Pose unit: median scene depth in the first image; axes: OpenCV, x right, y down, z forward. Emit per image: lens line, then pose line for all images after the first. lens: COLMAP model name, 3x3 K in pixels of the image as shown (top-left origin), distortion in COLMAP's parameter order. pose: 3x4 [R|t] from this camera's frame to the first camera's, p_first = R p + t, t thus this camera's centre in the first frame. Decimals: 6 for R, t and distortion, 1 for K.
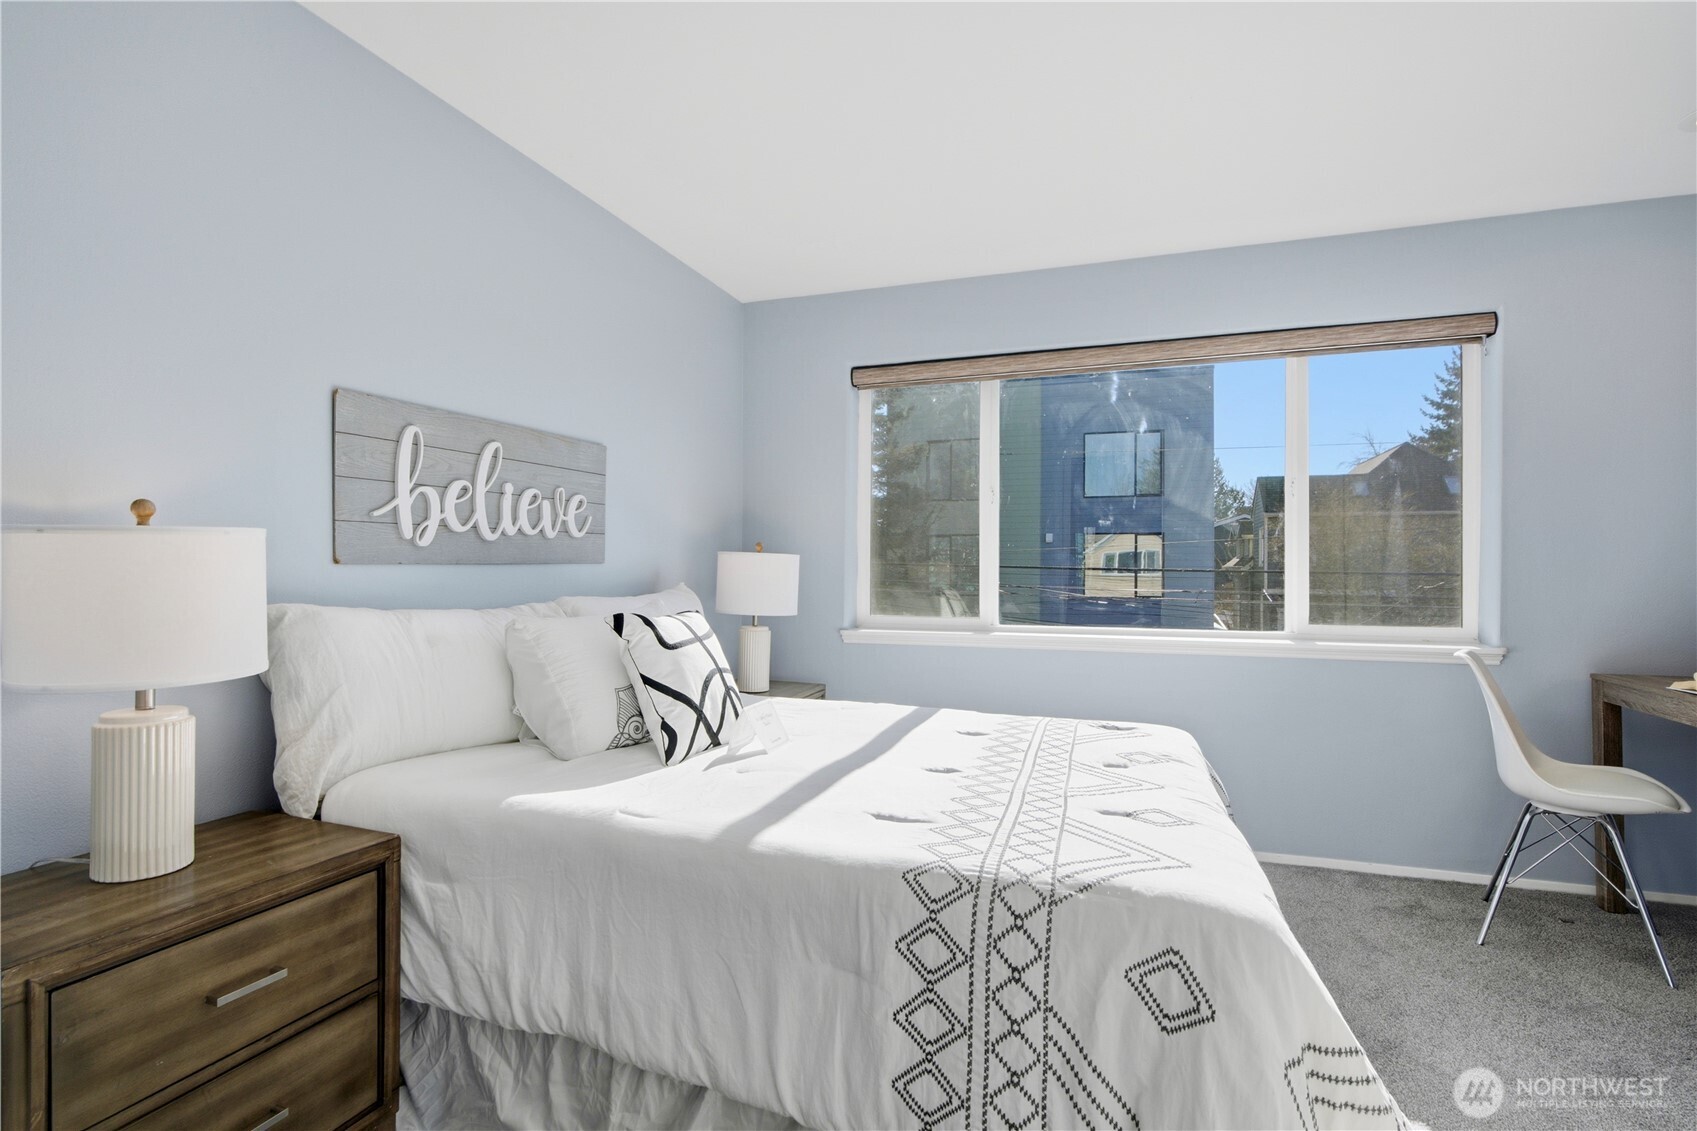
lens RADIAL K [[813.9, 0, 850.2], [0, 813.9, 562.5], [0, 0, 1]] dist [0.000400, -0.000112]
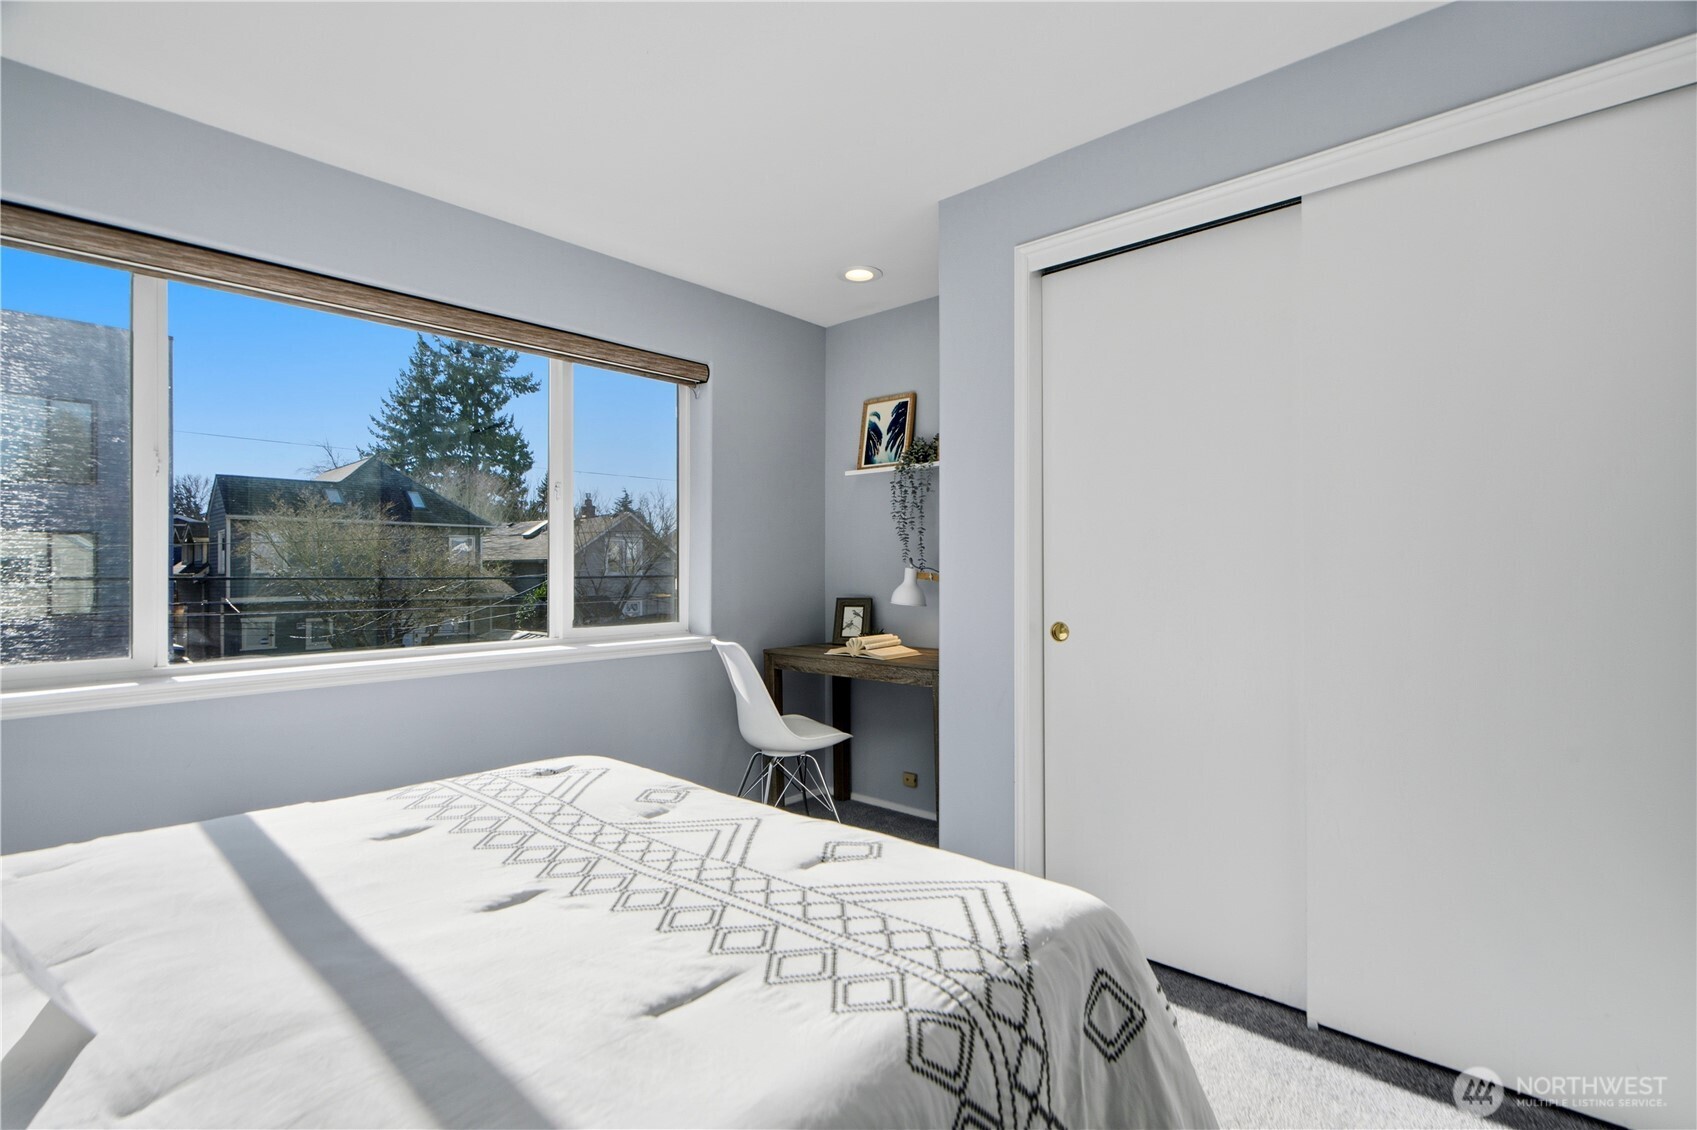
lens RADIAL K [[778.6, 0, 846.3], [0, 778.6, 569.1], [0, 0, 1]] dist [0.013718, 0.000264]
pose [[0.410124, -0.003339, 0.912024, -0.426947], [0.002849, 0.999993, 0.002380, 0.000765], [-0.912025, 0.001623, 0.410131, 0.678101]]
